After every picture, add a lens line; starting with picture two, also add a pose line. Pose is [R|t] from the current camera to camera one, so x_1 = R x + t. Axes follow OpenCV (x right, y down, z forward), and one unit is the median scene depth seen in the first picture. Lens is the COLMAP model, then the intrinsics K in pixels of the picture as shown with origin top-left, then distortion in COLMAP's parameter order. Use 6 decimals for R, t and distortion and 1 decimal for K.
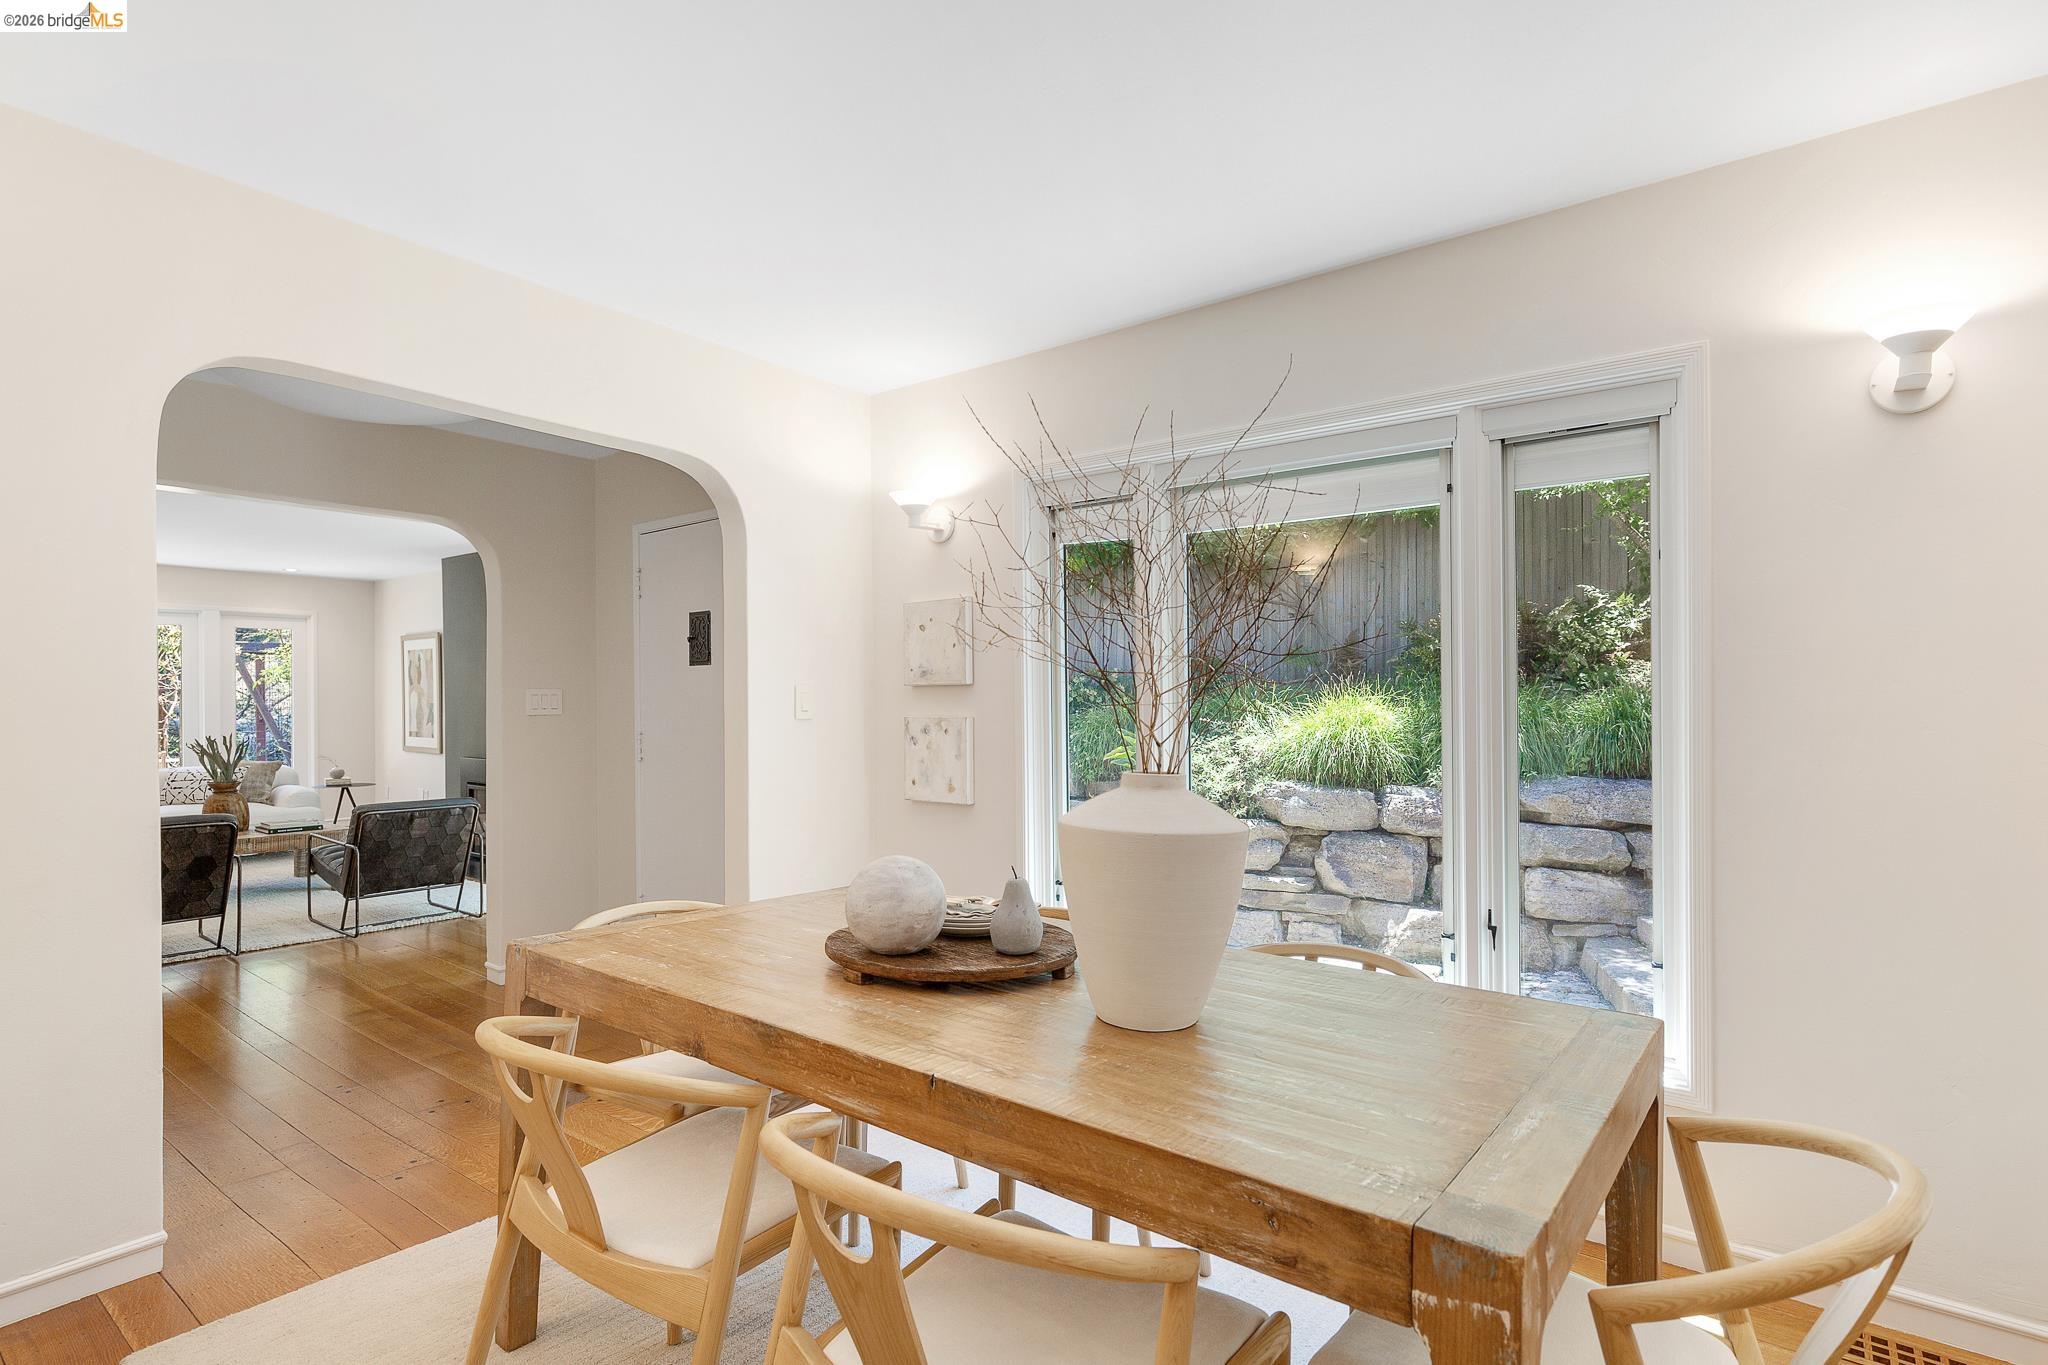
lens RADIAL K [[1009.9, 0, 1007.1], [0, 1009.9, 692.8], [0, 0, 1]] dist [0.002980, 0.000462]
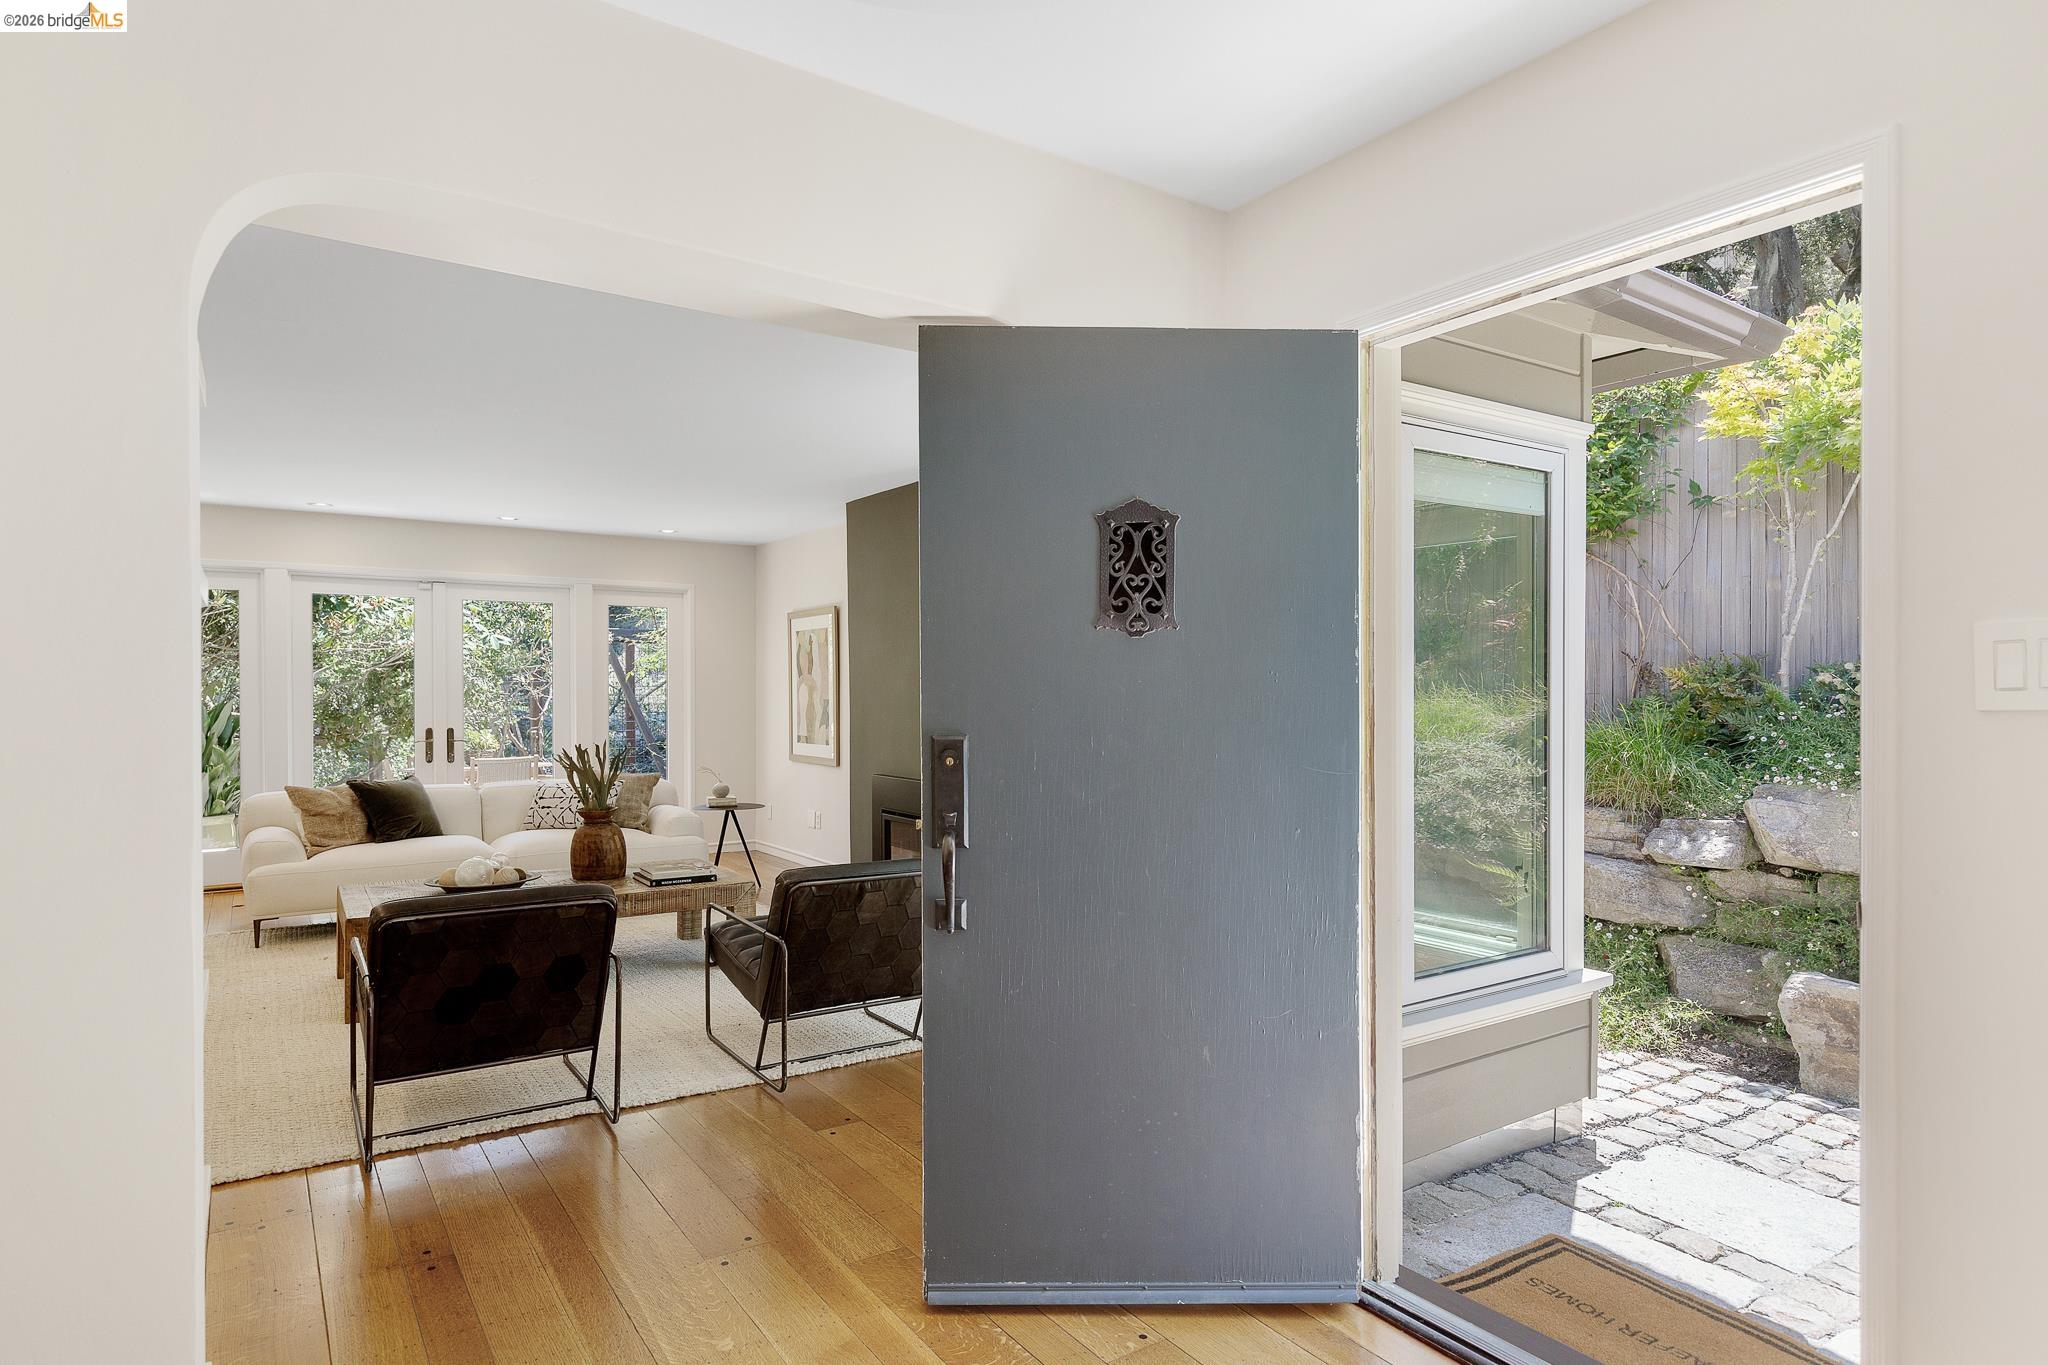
lens RADIAL K [[1158.0, 0, 1035.8], [0, 1158.0, 686.5], [0, 0, 1]] dist [-0.006275, -0.000372]
pose [[0.956593, 0.001092, -0.291426, -0.203179], [-0.001652, 0.999997, -0.001675, 0.002303], [0.291424, 0.002084, 0.956592, 0.262287]]
